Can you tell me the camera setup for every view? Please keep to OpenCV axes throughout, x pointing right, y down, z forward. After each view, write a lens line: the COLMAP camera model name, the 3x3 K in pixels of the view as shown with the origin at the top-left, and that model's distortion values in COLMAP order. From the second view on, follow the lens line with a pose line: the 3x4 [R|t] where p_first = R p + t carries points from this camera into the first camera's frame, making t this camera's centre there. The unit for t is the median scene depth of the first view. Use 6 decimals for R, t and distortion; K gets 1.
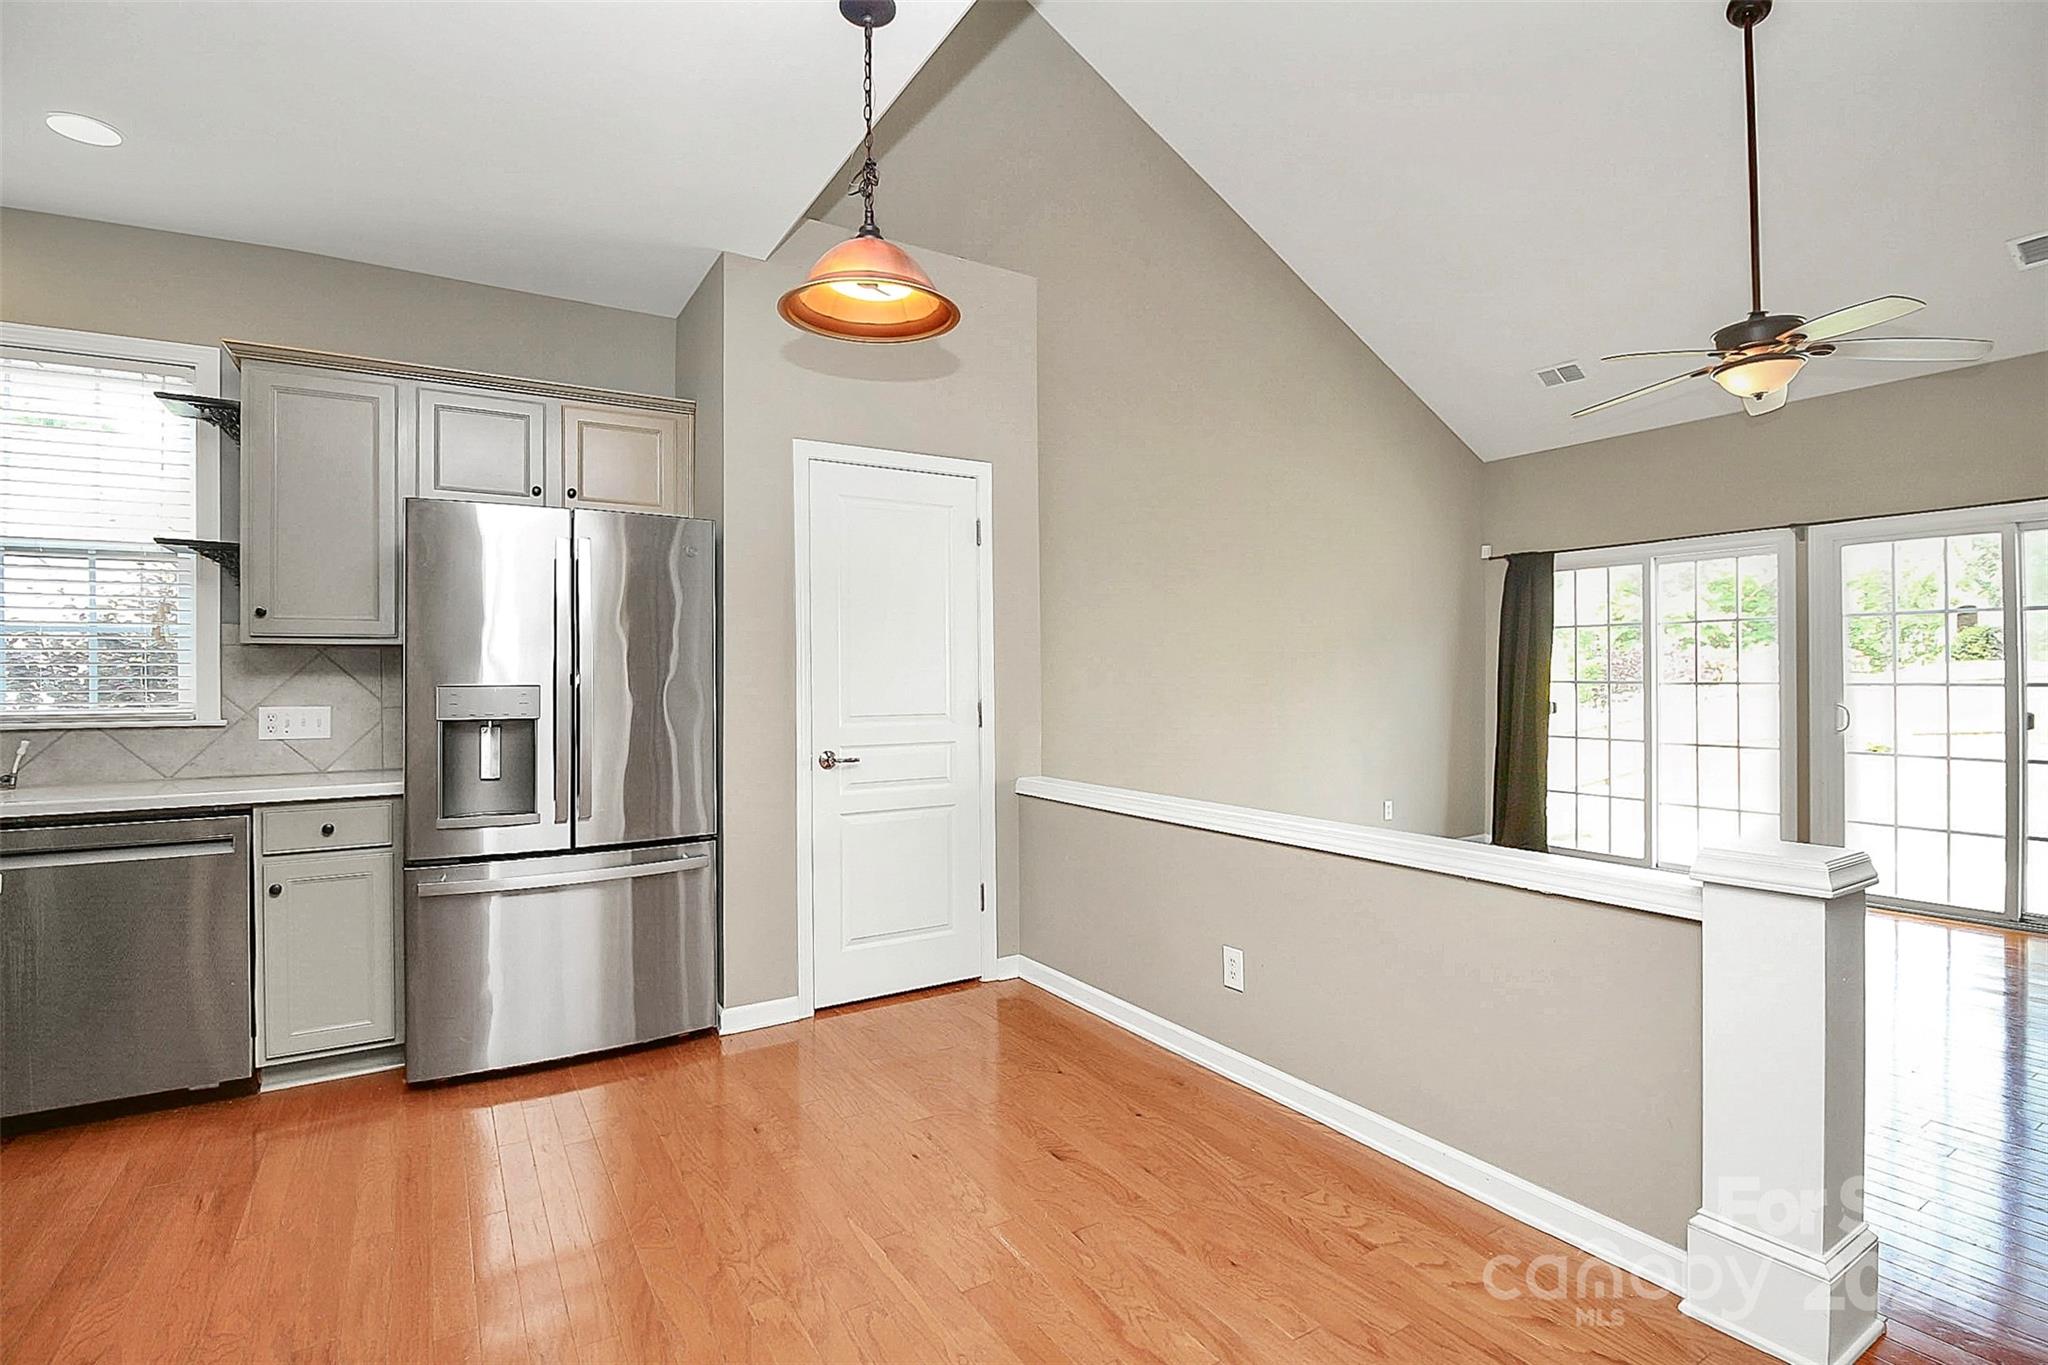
lens RADIAL K [[961.8, 0, 1019.4], [0, 961.8, 675.5], [0, 0, 1]] dist [-0.000931, -0.012533]
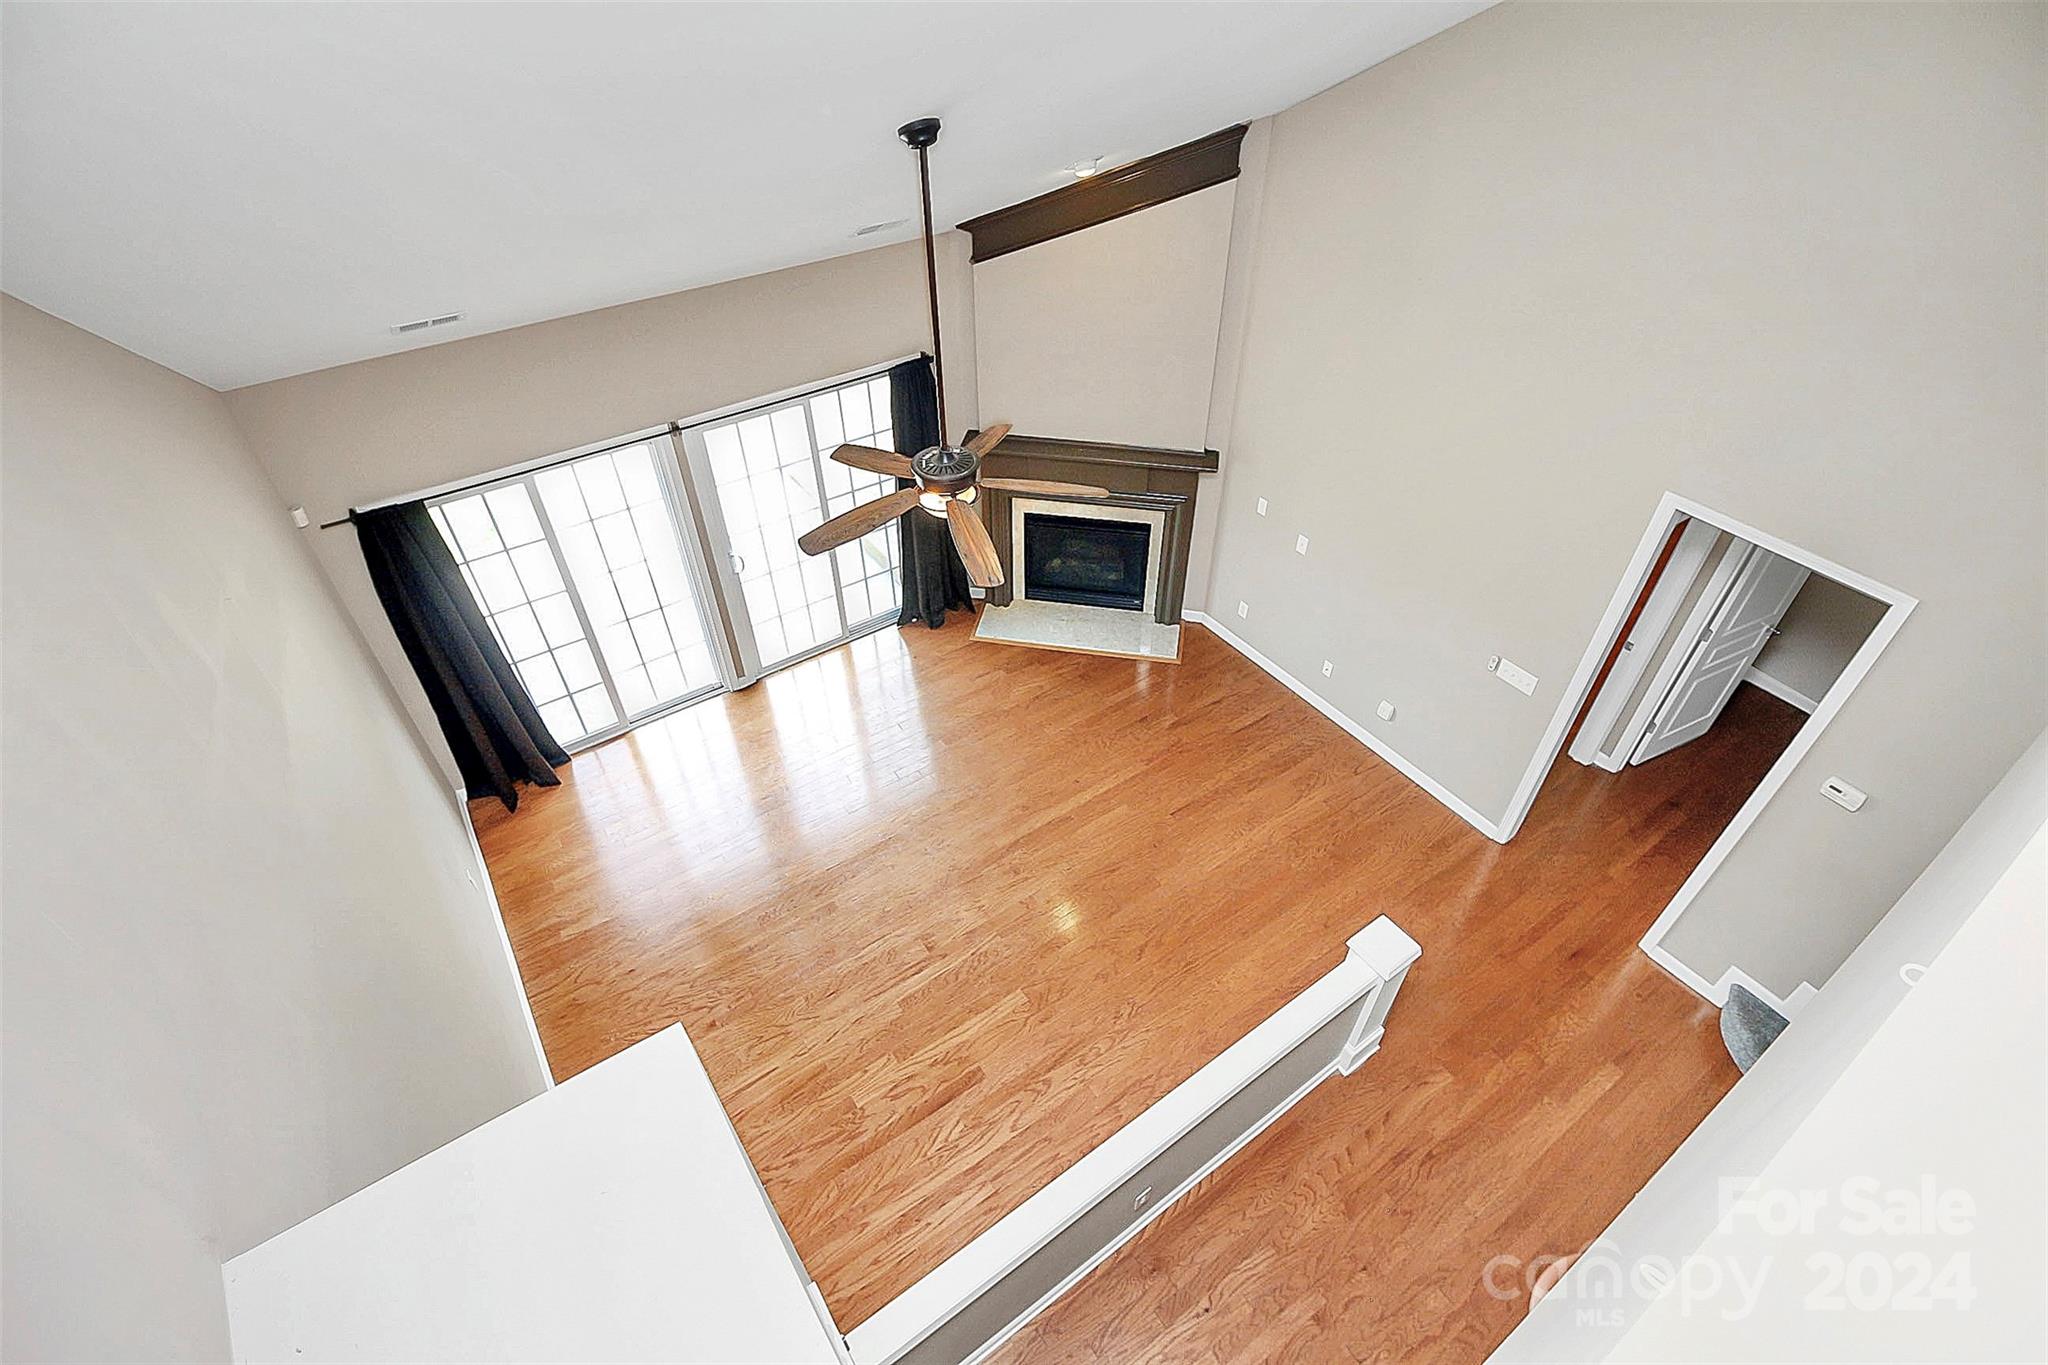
lens RADIAL K [[961.8, 0, 1019.4], [0, 961.8, 675.5], [0, 0, 1]] dist [-0.000931, -0.012533]
pose [[-0.043057, -0.655460, 0.754001, -0.254290], [0.012240, 0.754299, 0.656417, -0.947564], [-0.998998, 0.037492, -0.024455, 0.984392]]
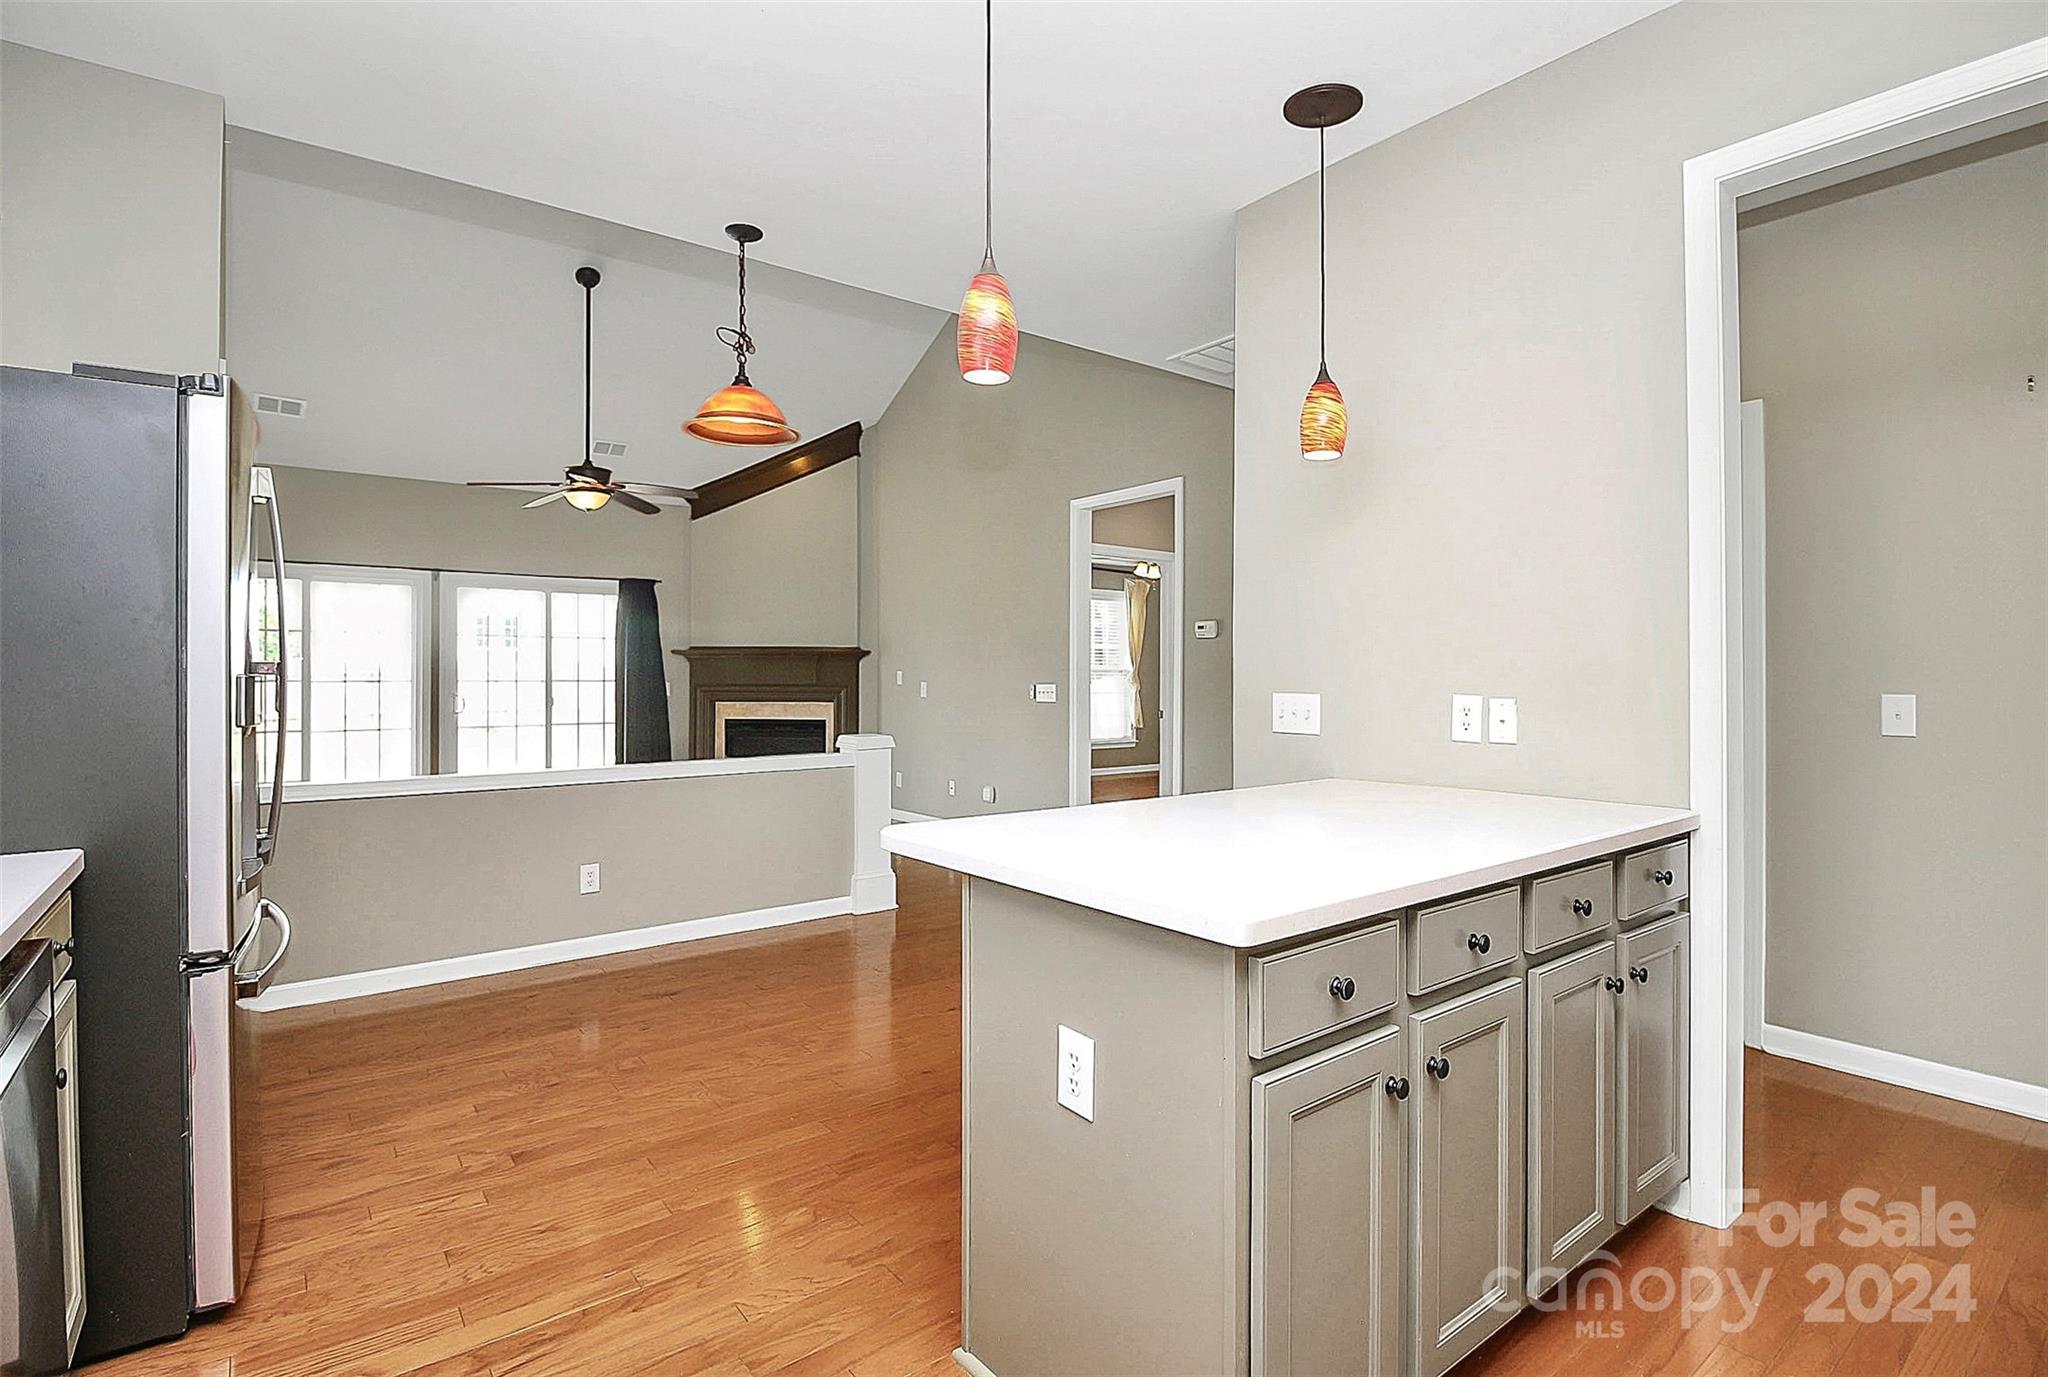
lens RADIAL K [[988.1, 0, 1026.6], [0, 988.1, 675.3], [0, 0, 1]] dist [-0.029390, 0.000025]
pose [[-0.111915, 0.005046, 0.993705, -1.076326], [0.000415, 0.999987, -0.005032, 0.012199], [-0.993718, -0.000151, -0.111916, 0.434767]]
